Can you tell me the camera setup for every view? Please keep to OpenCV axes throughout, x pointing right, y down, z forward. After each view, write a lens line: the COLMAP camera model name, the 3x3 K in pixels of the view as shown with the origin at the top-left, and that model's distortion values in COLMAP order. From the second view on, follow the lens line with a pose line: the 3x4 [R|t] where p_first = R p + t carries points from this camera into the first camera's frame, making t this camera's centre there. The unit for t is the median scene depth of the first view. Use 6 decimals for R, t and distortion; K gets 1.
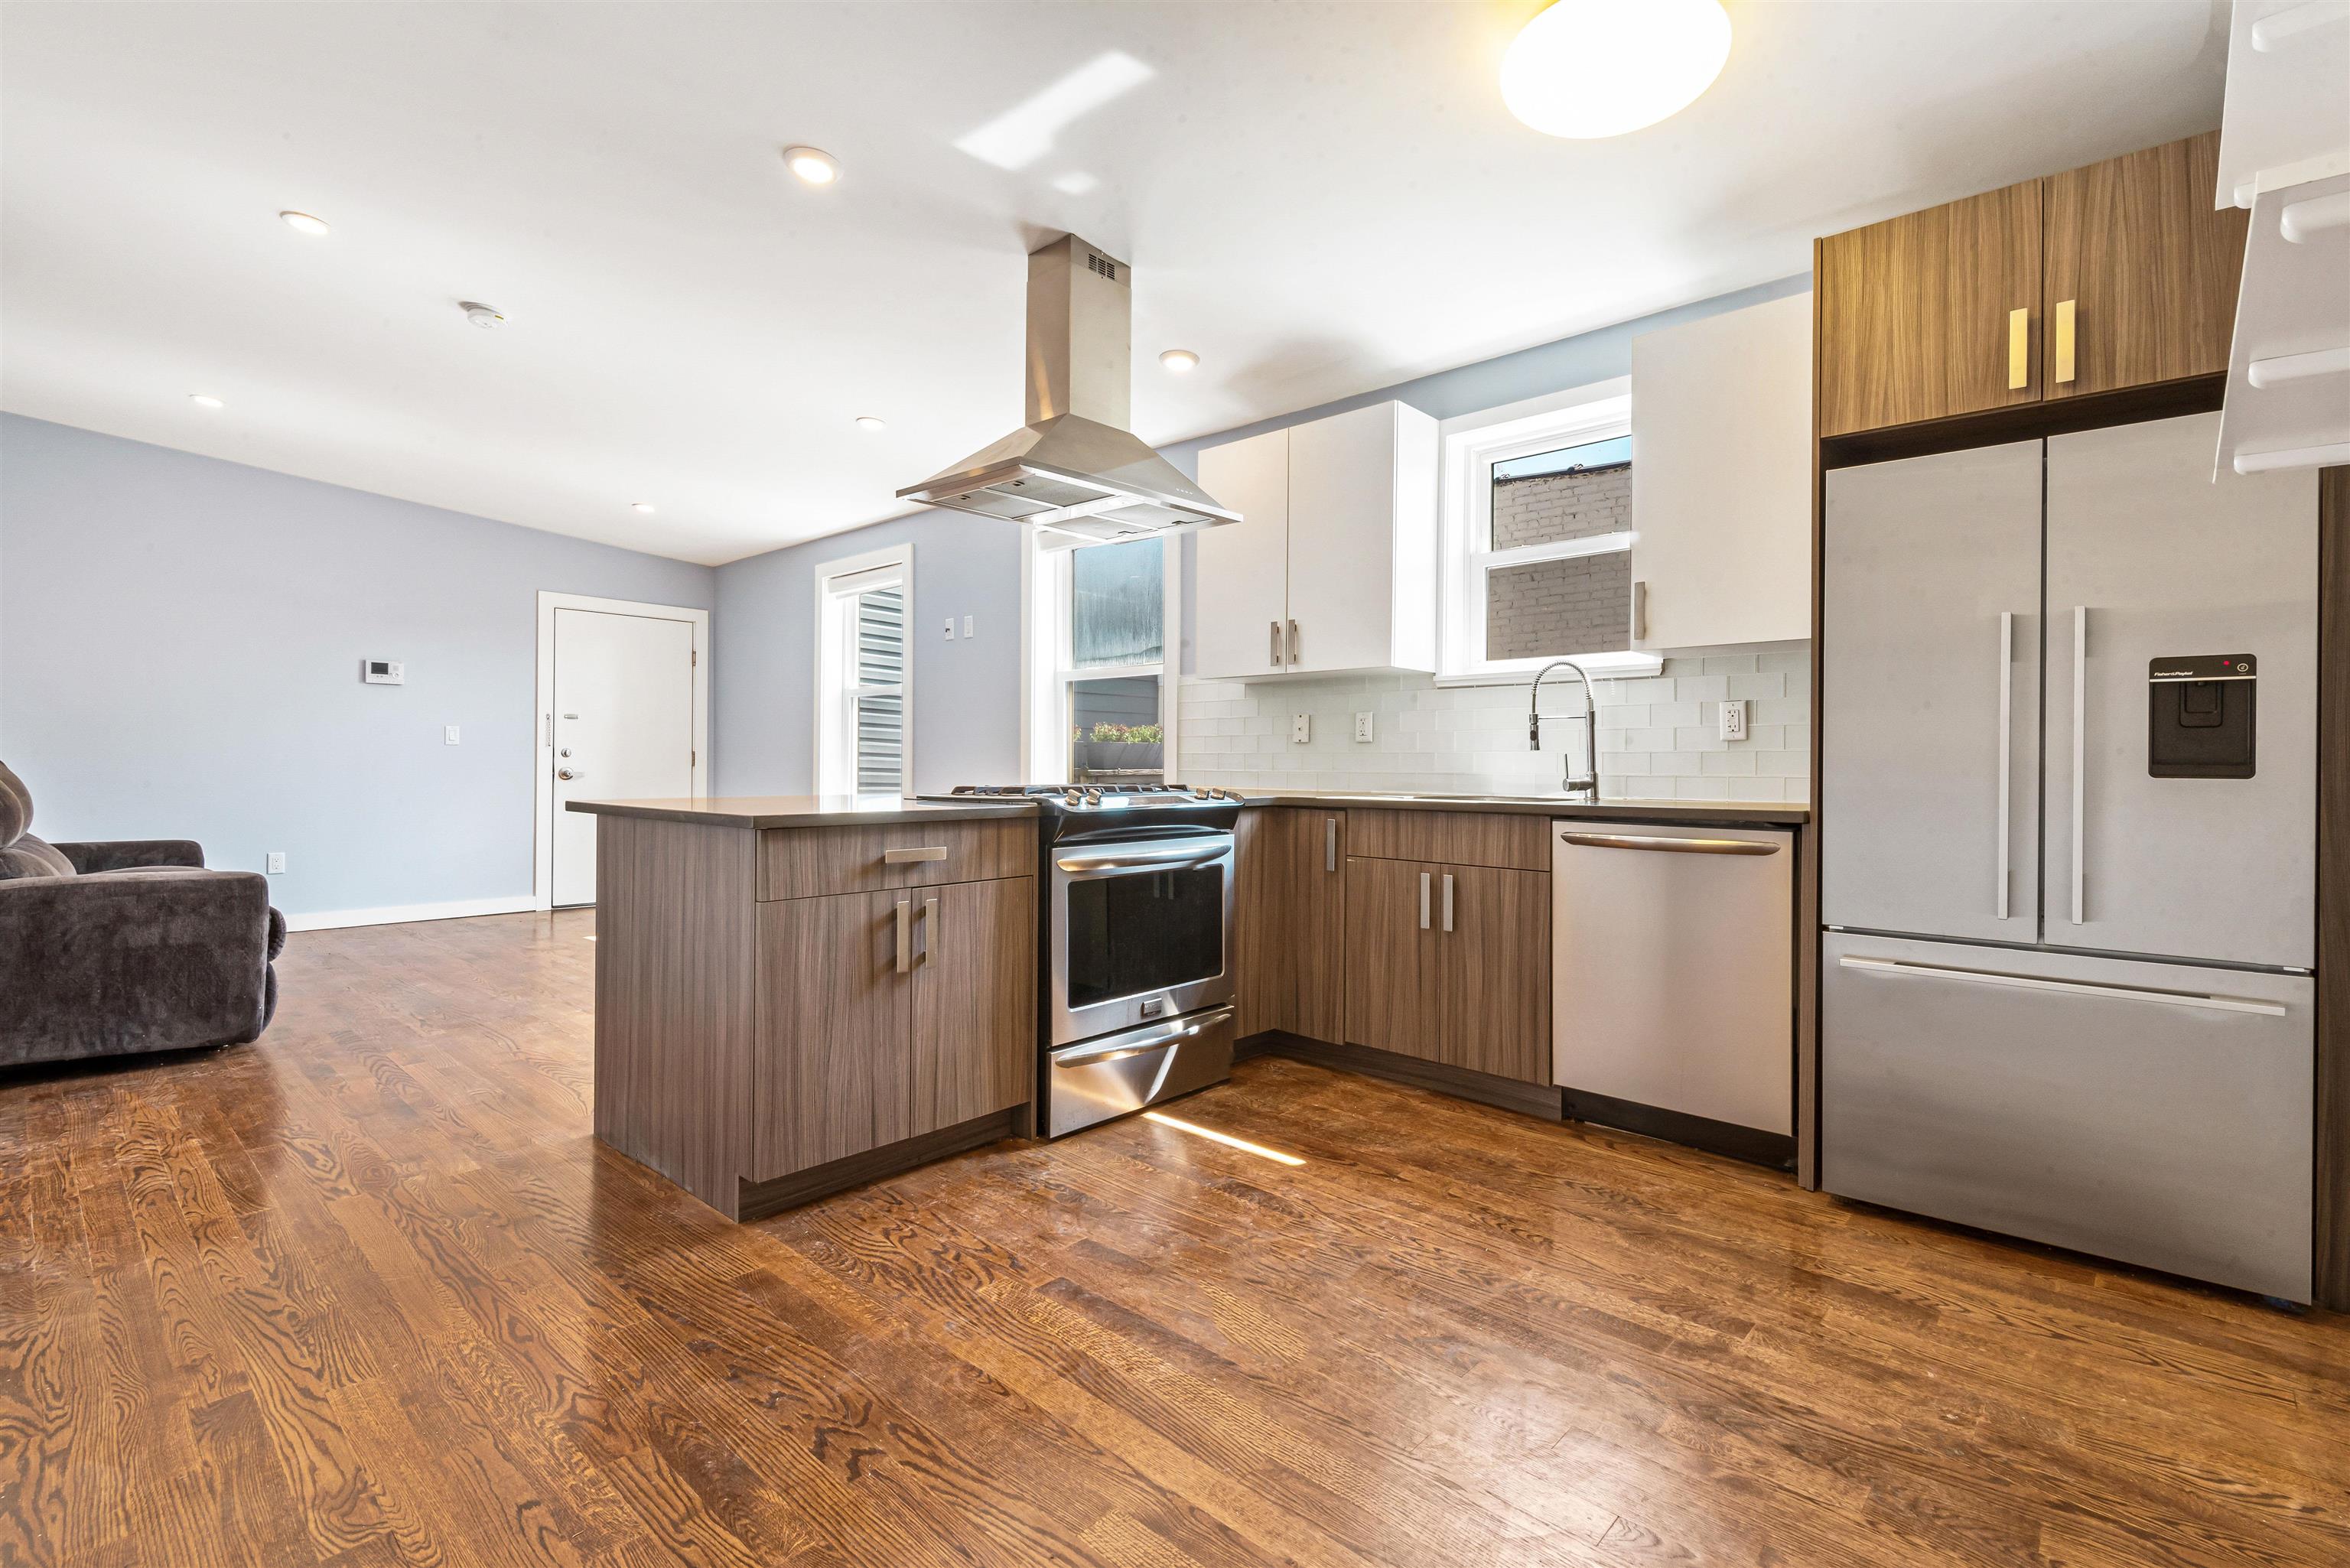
lens RADIAL K [[1062.5, 0, 1181.5], [0, 1062.5, 770.6], [0, 0, 1]] dist [0.035008, -0.025694]
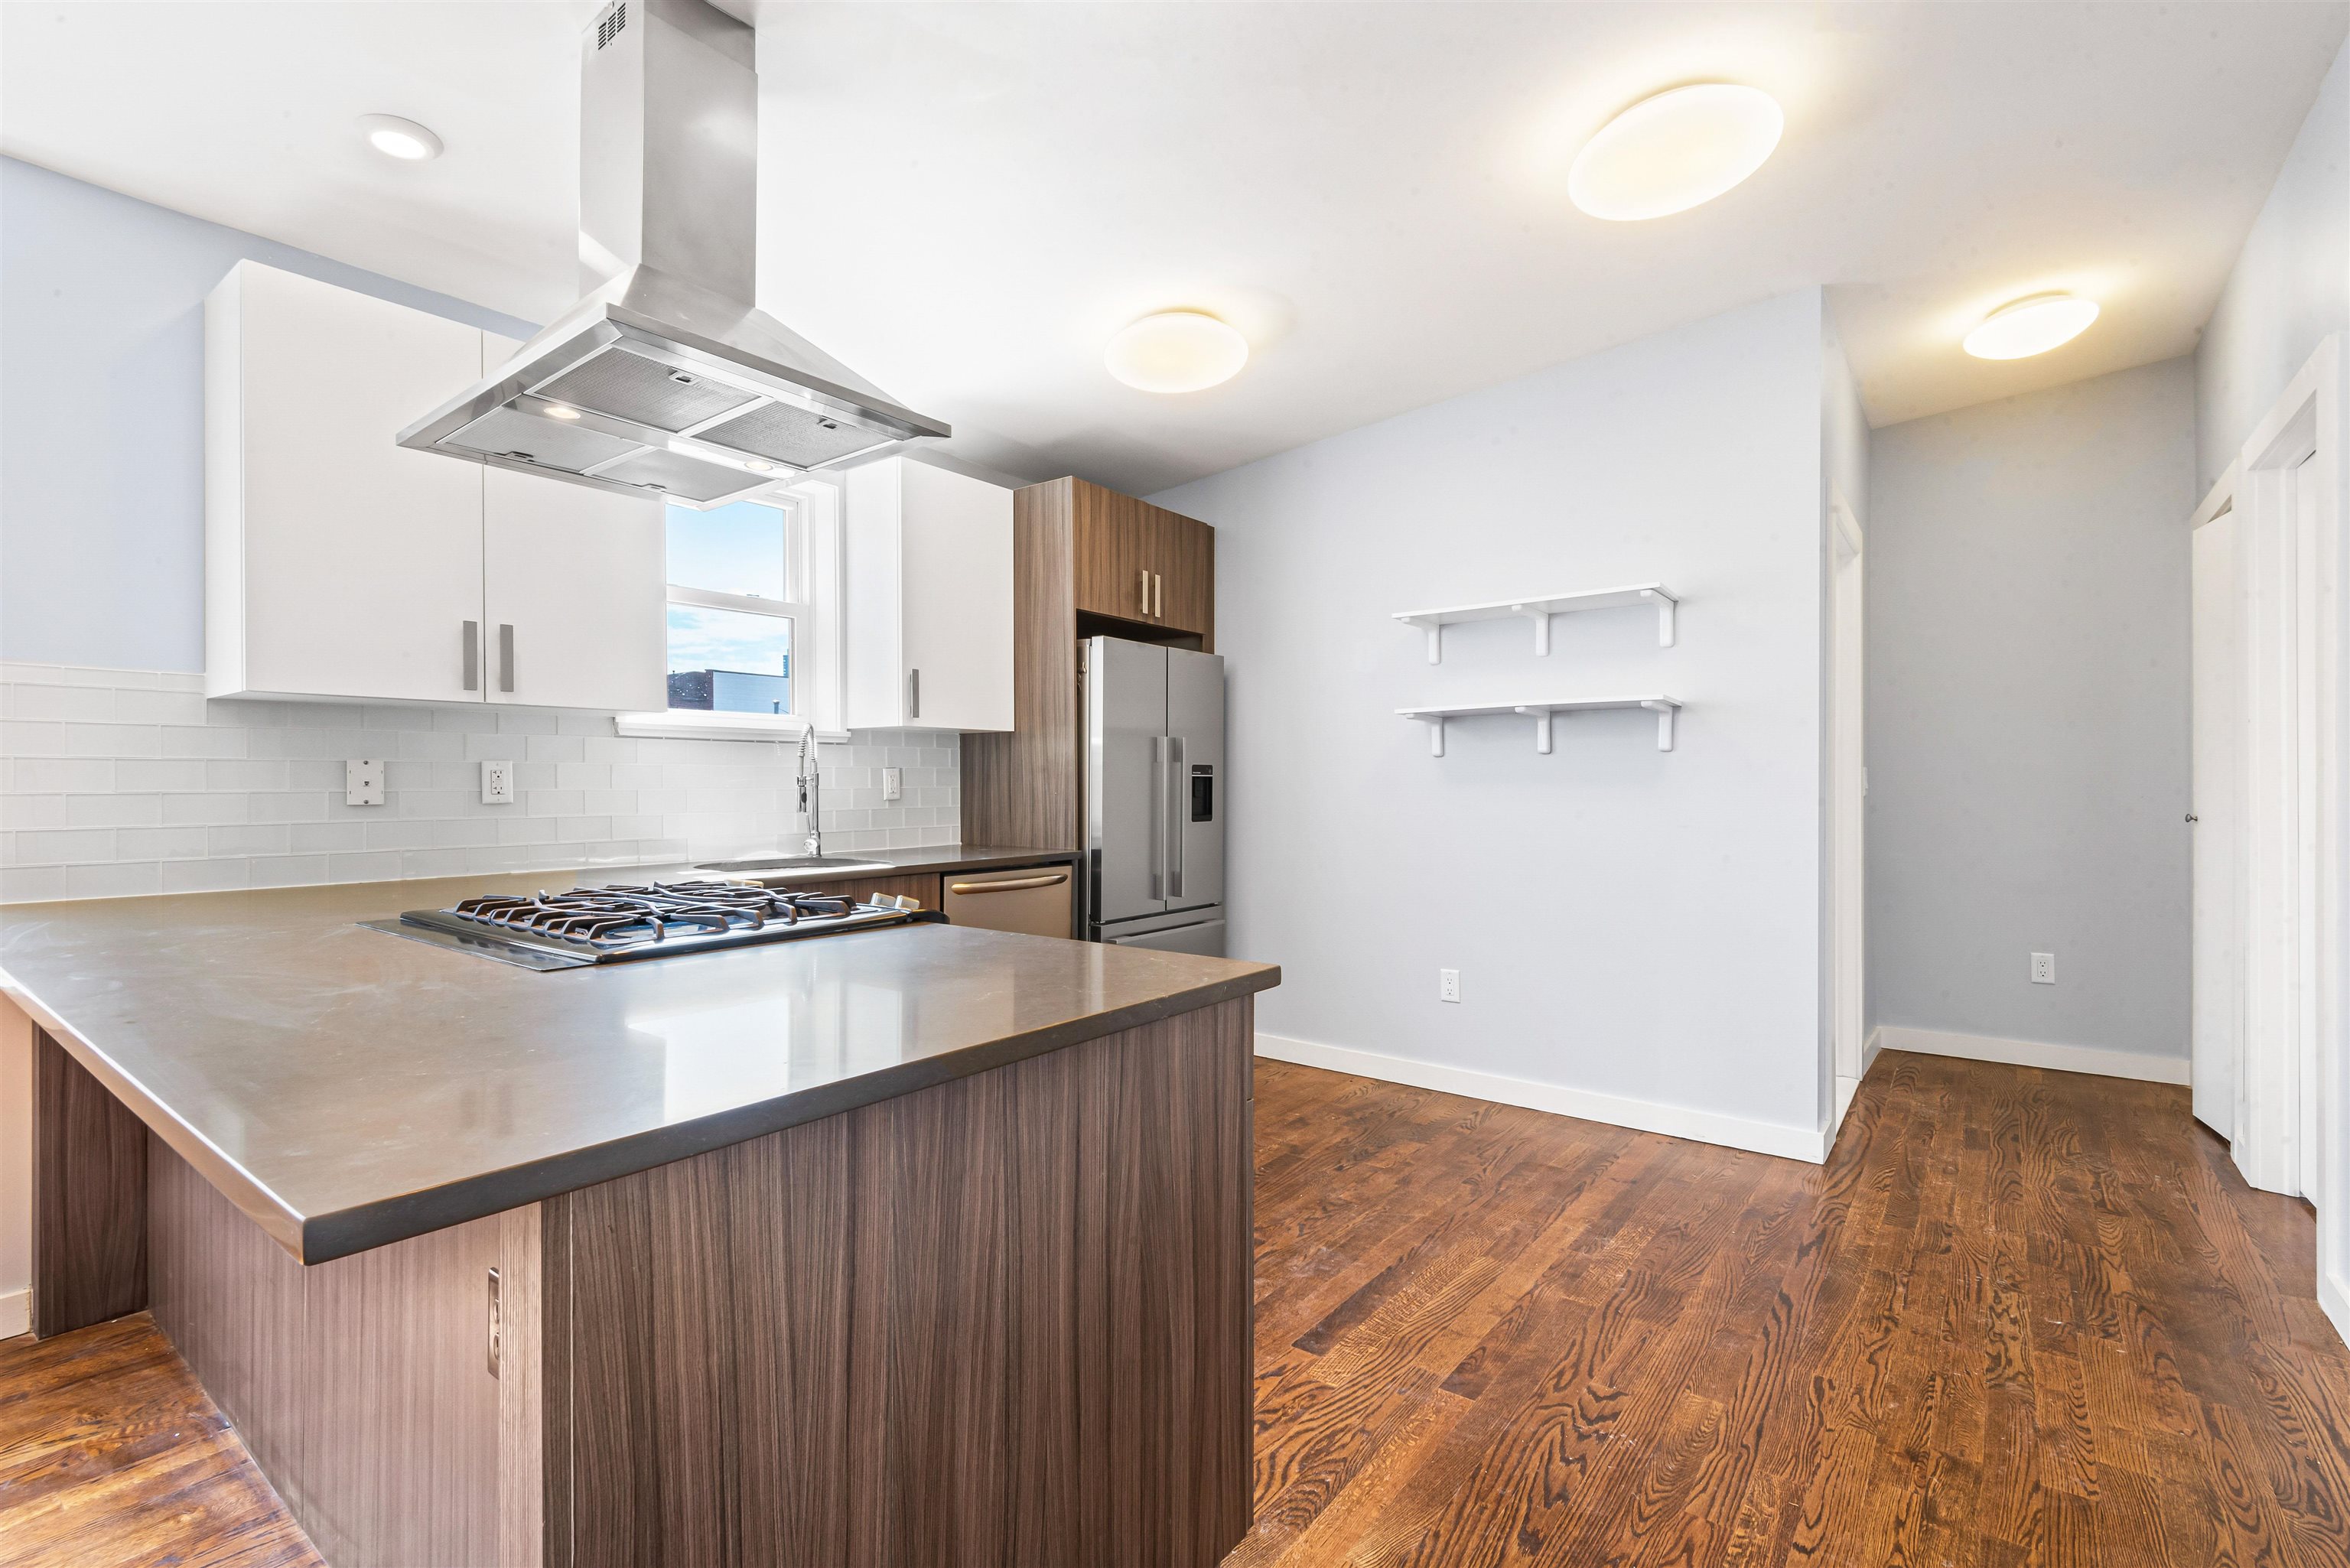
lens RADIAL K [[1060.6, 0, 1185.9], [0, 1060.6, 785.2], [0, 0, 1]] dist [0.036082, -0.023898]
pose [[-0.093953, -0.010790, 0.995518, -0.795127], [0.005626, 0.999920, 0.011369, -0.061372], [-0.995561, 0.006669, -0.093884, 0.836504]]
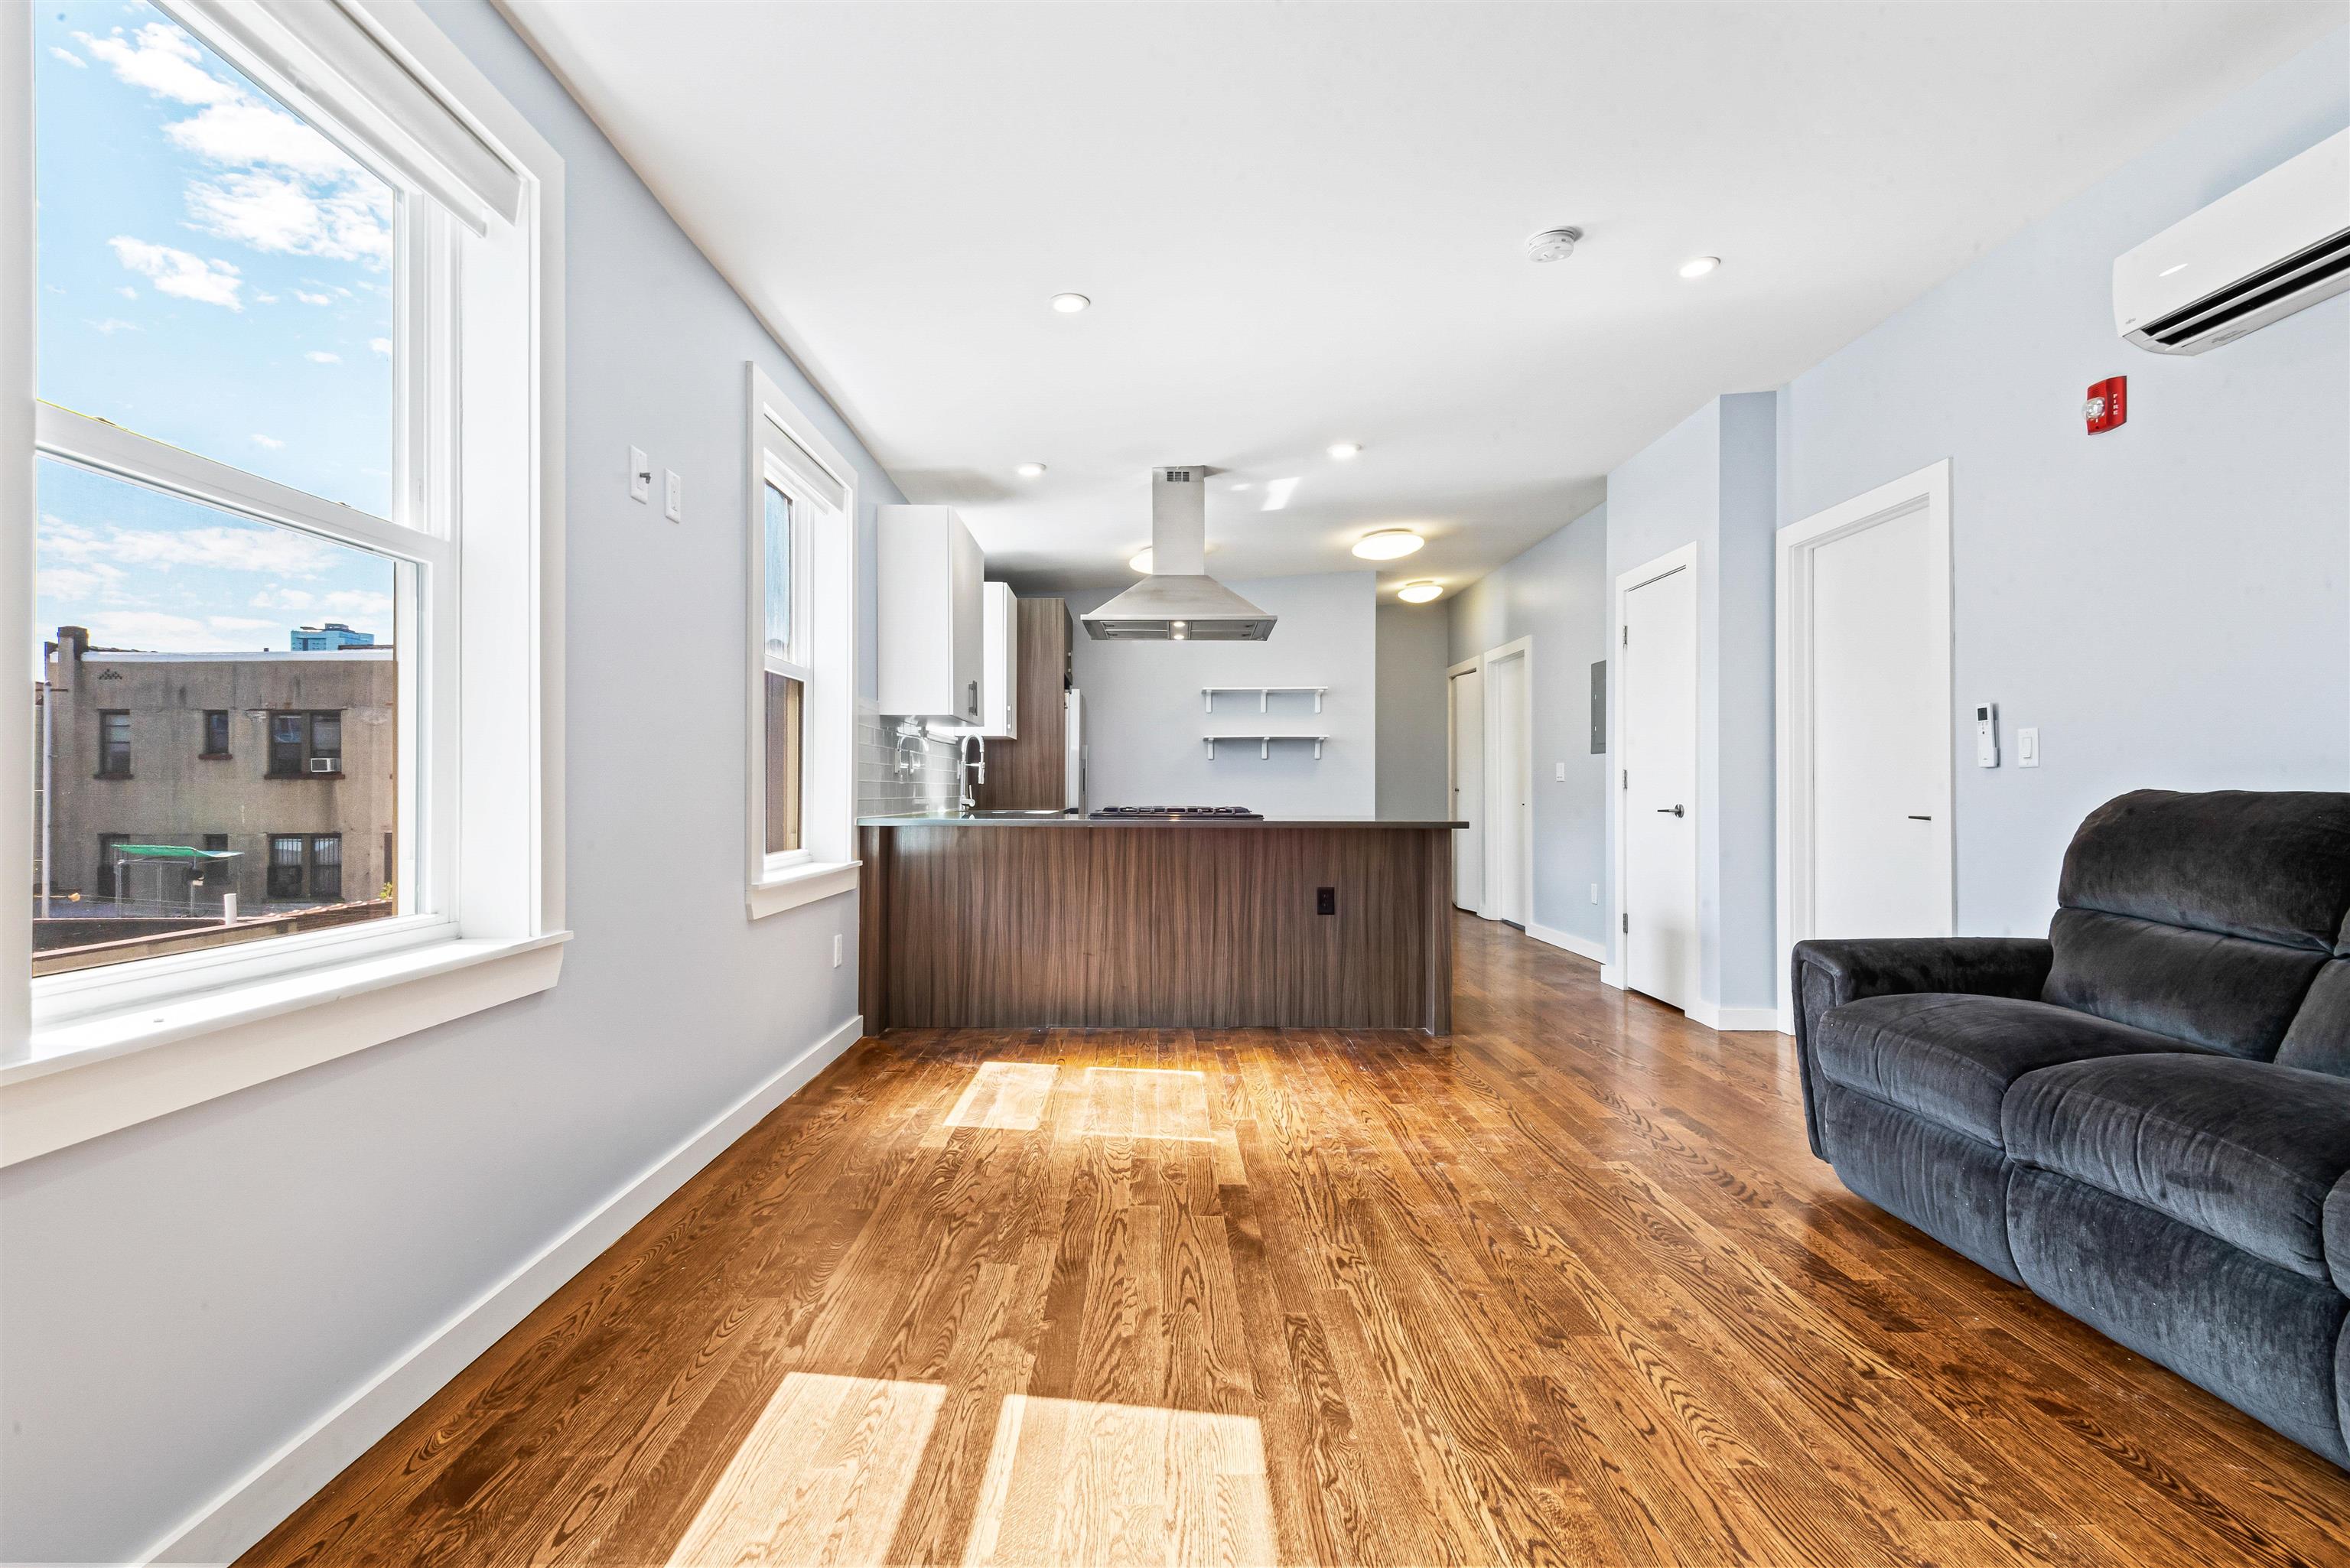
lens RADIAL K [[1060.6, 0, 1185.9], [0, 1060.6, 785.2], [0, 0, 1]] dist [0.036082, -0.023898]
pose [[-0.695915, -0.002443, 0.718120, -1.328249], [-0.001945, 0.999997, 0.001516, -0.023547], [-0.718122, -0.000342, -0.695917, 2.257892]]
